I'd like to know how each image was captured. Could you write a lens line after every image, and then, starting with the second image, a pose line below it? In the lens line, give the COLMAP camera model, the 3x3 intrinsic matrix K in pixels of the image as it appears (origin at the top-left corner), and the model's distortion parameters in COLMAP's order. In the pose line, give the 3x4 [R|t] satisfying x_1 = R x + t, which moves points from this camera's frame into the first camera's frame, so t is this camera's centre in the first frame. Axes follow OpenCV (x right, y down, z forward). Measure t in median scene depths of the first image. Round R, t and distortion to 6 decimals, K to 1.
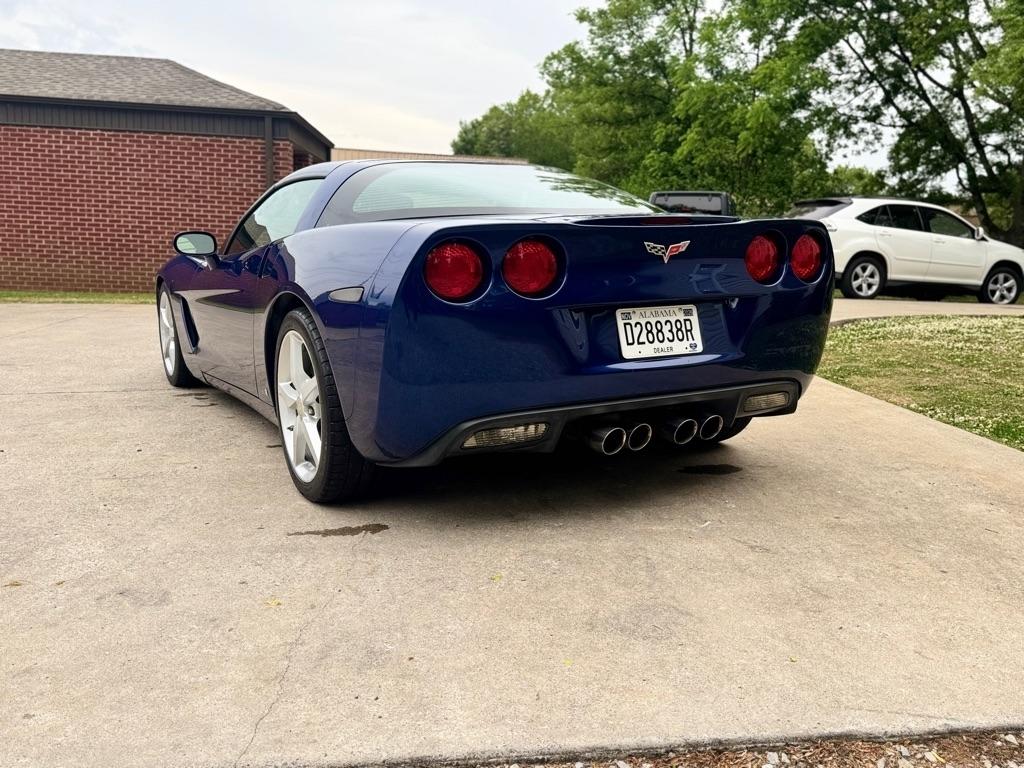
lens RADIAL K [[894.0, 0, 505.3], [0, 894.0, 390.5], [0, 0, 1]] dist [0.111567, -0.163480]
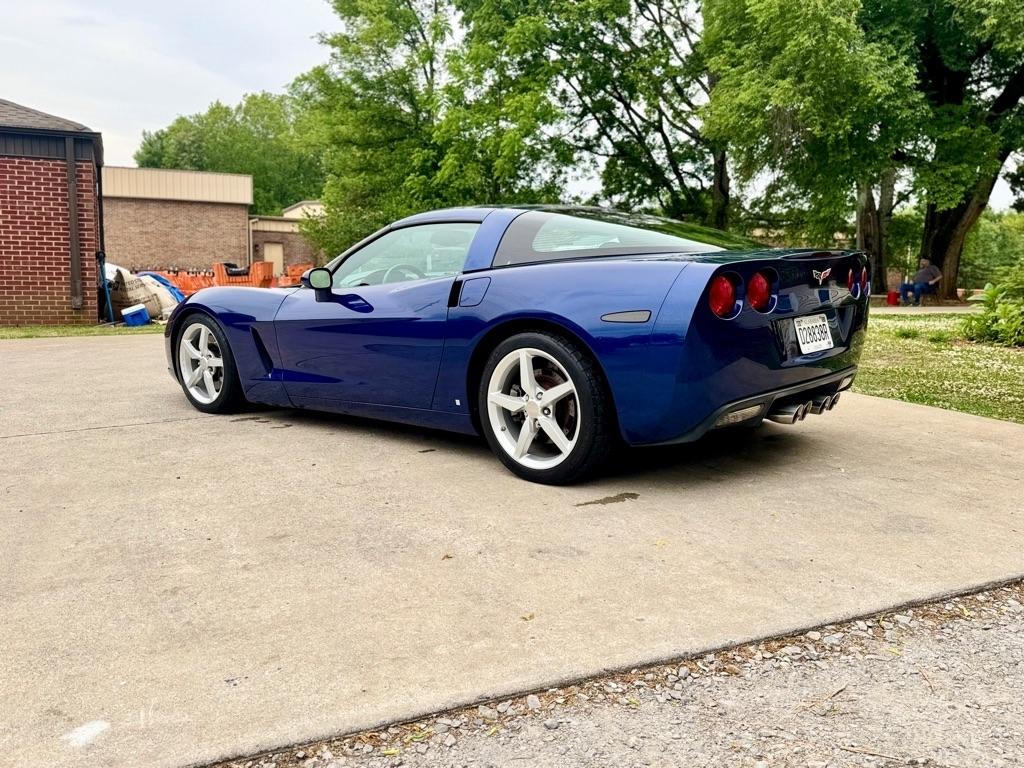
lens RADIAL K [[894.0, 0, 510.8], [0, 894.0, 387.6], [0, 0, 1]] dist [0.111567, -0.163480]
pose [[0.945137, -0.064745, 0.320195, -0.565339], [0.071331, 0.997413, -0.008869, -0.003055], [-0.318793, 0.031223, 0.947310, -0.138746]]
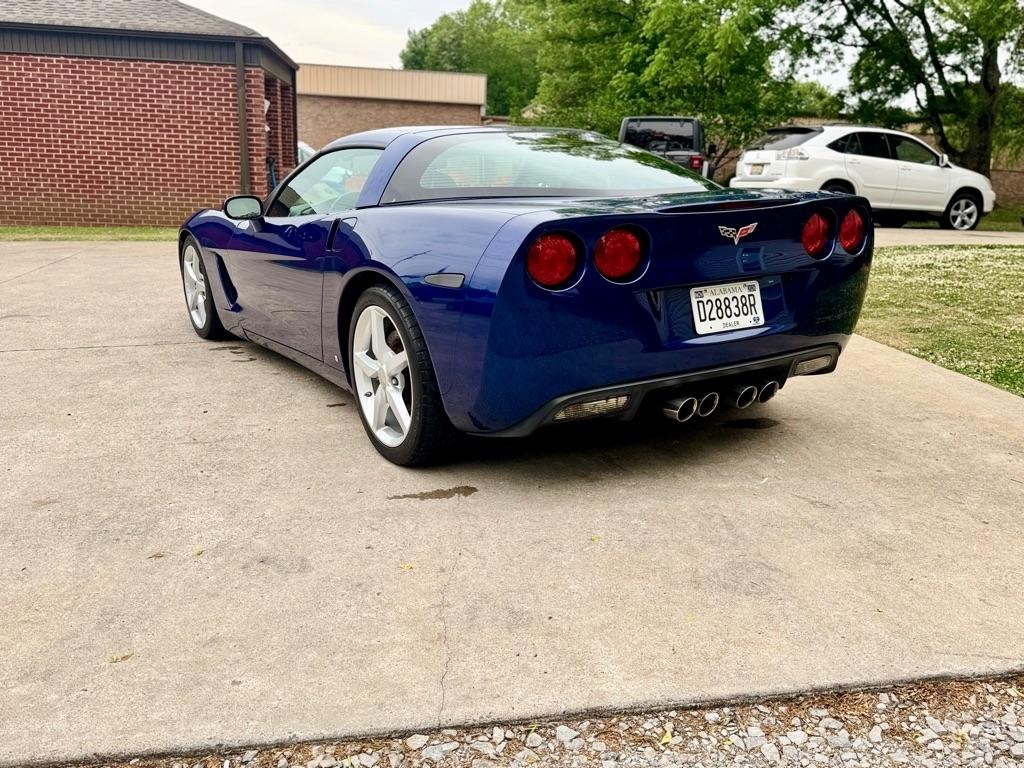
lens RADIAL K [[894.0, 0, 508.3], [0, 894.0, 384.8], [0, 0, 1]] dist [0.111567, -0.163480]
pose [[0.998458, -0.016630, 0.052961, -0.118066], [0.012200, 0.996482, 0.082912, -0.051279], [-0.054154, -0.082138, 0.995149, -0.059340]]
